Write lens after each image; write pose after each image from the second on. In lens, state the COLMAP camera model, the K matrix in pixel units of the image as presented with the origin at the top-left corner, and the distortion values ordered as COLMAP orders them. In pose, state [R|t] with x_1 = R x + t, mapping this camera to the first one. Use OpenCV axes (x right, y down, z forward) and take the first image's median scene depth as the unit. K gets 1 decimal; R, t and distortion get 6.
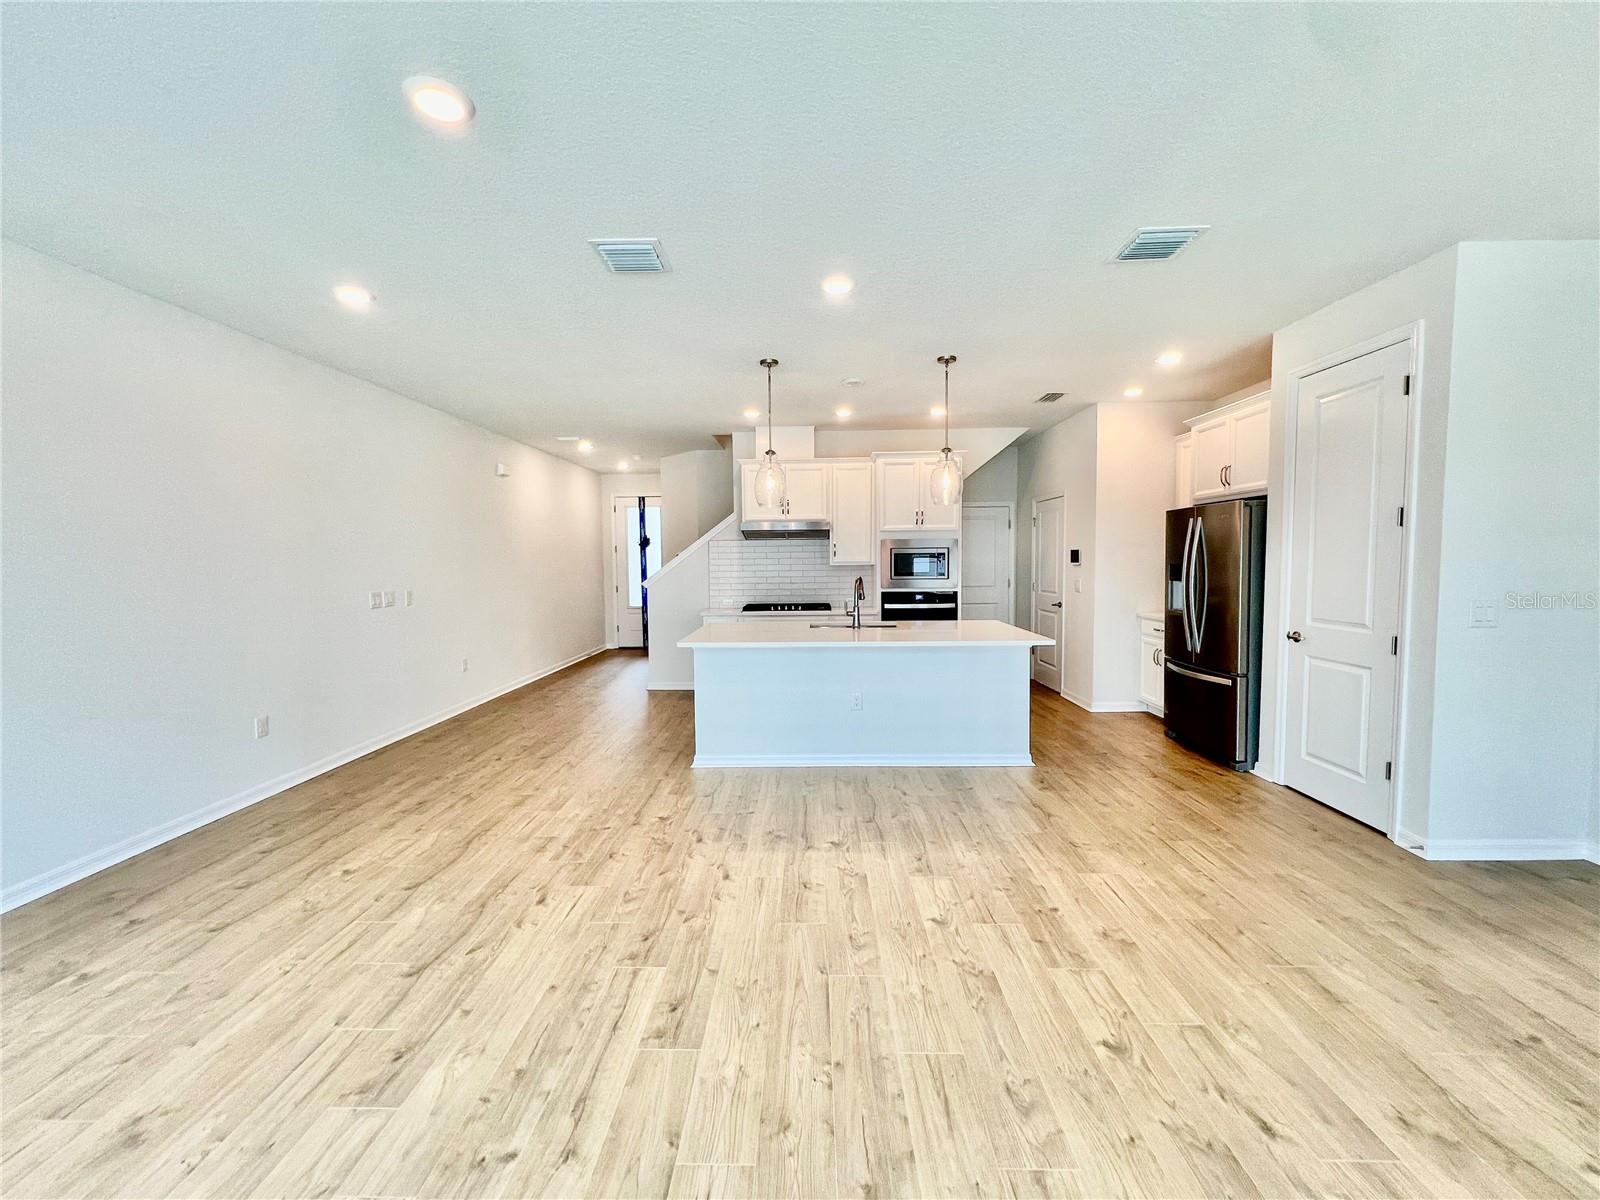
lens RADIAL K [[640.1, 0, 795.7], [0, 640.1, 597.3], [0, 0, 1]] dist [0.000219, 0.000025]
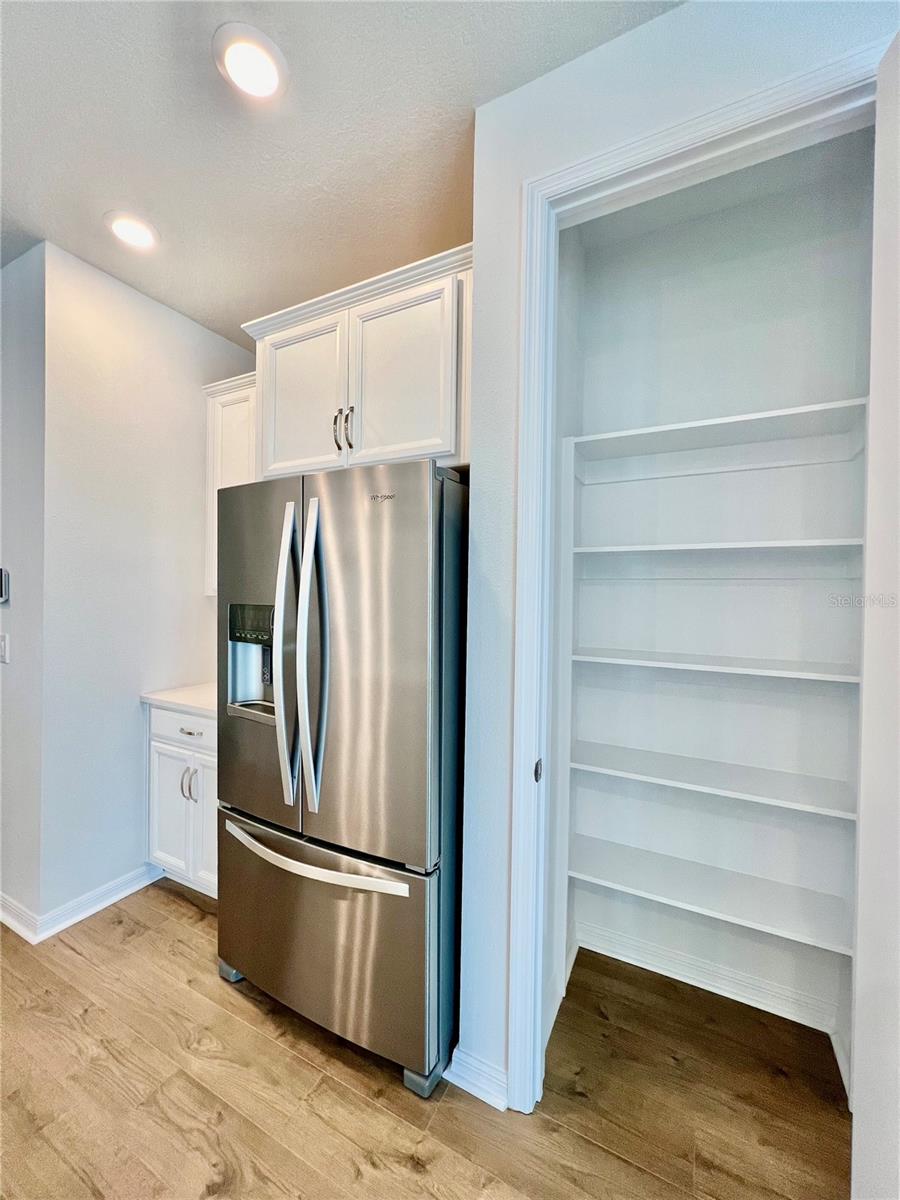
lens RADIAL K [[472.8, 0, 450.0], [0, 472.8, 600.0], [0, 0, 1]] dist [-0.003519, -0.000365]
pose [[0.439836, 0.010934, 0.898011, 0.331251], [0.032179, 0.999092, -0.027926, -0.038412], [-0.897501, 0.041180, 0.439085, 0.669911]]
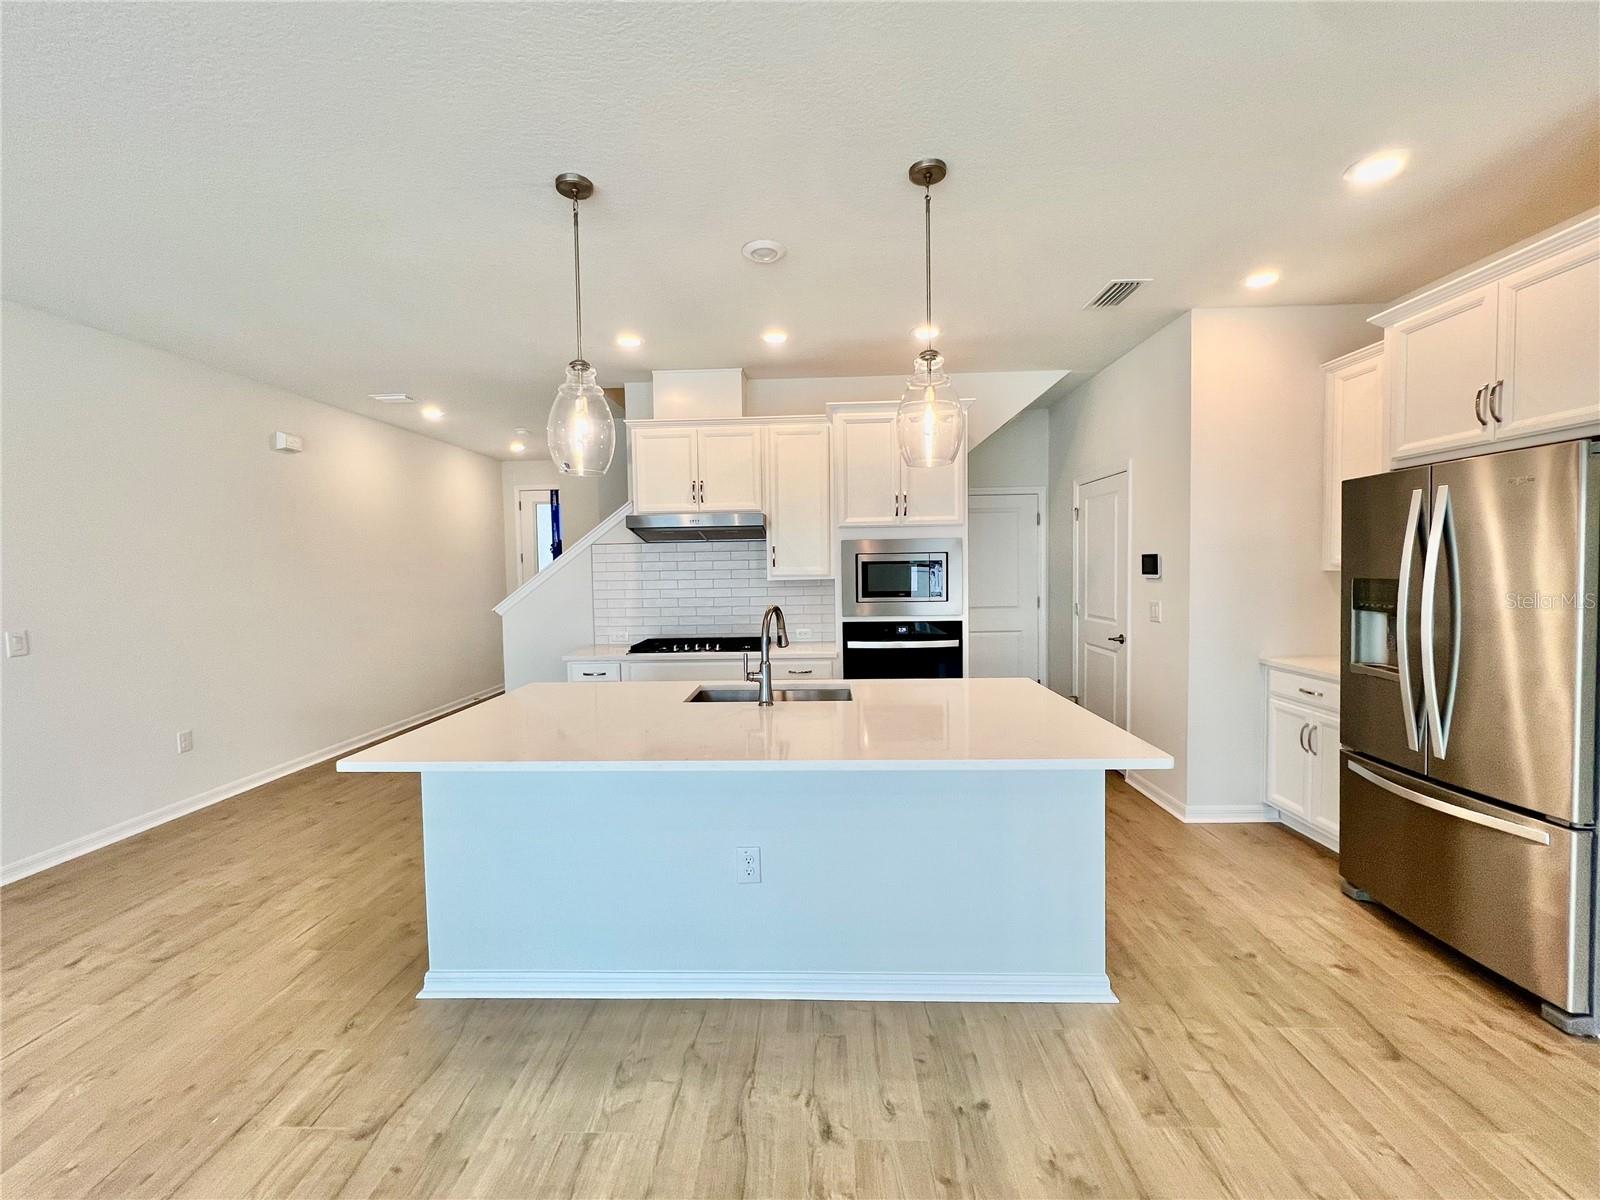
lens RADIAL K [[657.6, 0, 796.4], [0, 657.6, 596.6], [0, 0, 1]] dist [0.000016, -0.000080]
pose [[0.999875, -0.006333, -0.014500, 0.117769], [0.006136, 0.999889, -0.013564, -0.030624], [0.014584, 0.013474, 0.999803, 0.415744]]
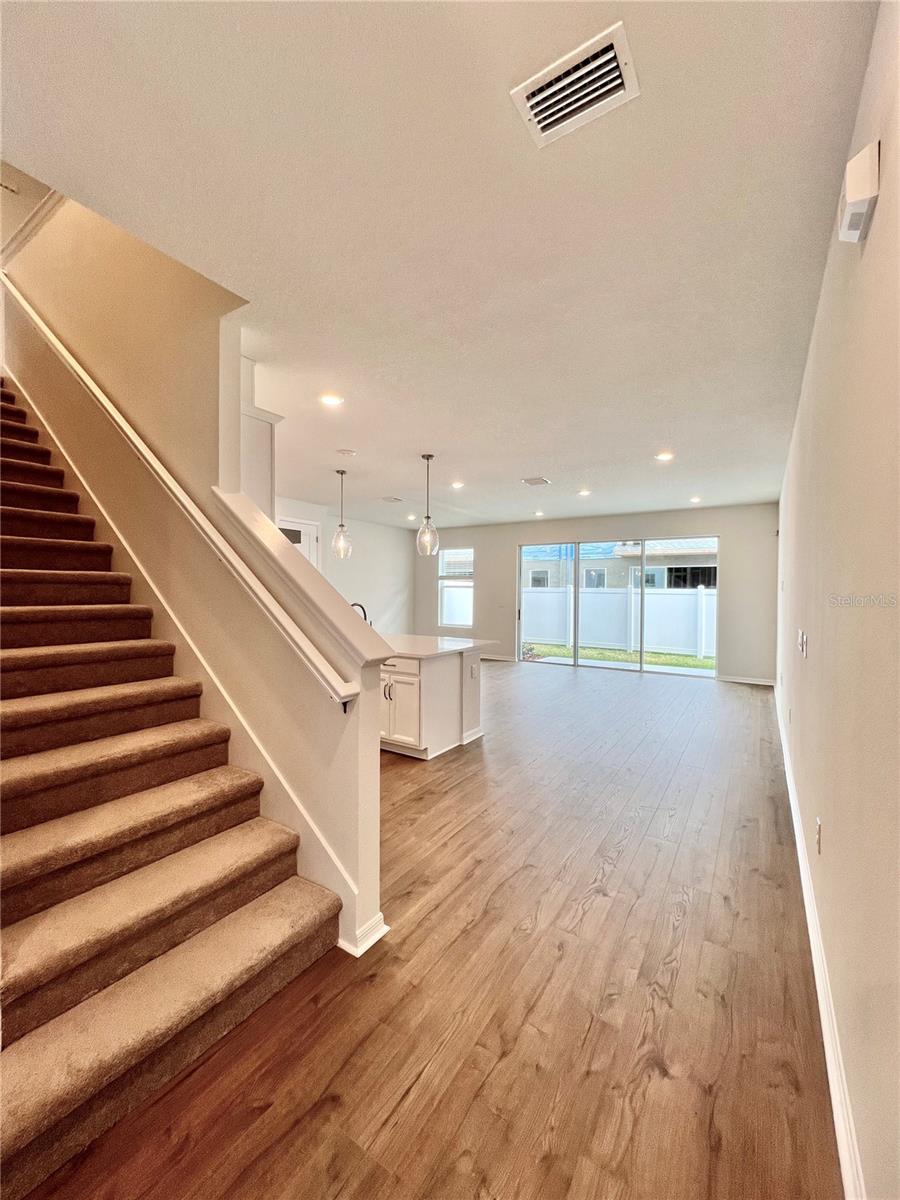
lens RADIAL K [[480.1, 0, 450.8], [0, 480.1, 589.9], [0, 0, 1]] dist [0.000219, 0.000025]
pose [[-0.851274, 0.001307, 0.524720, -0.563504], [0.029576, 0.998527, 0.045495, -0.092607], [-0.523887, 0.054248, -0.850058, 1.636559]]
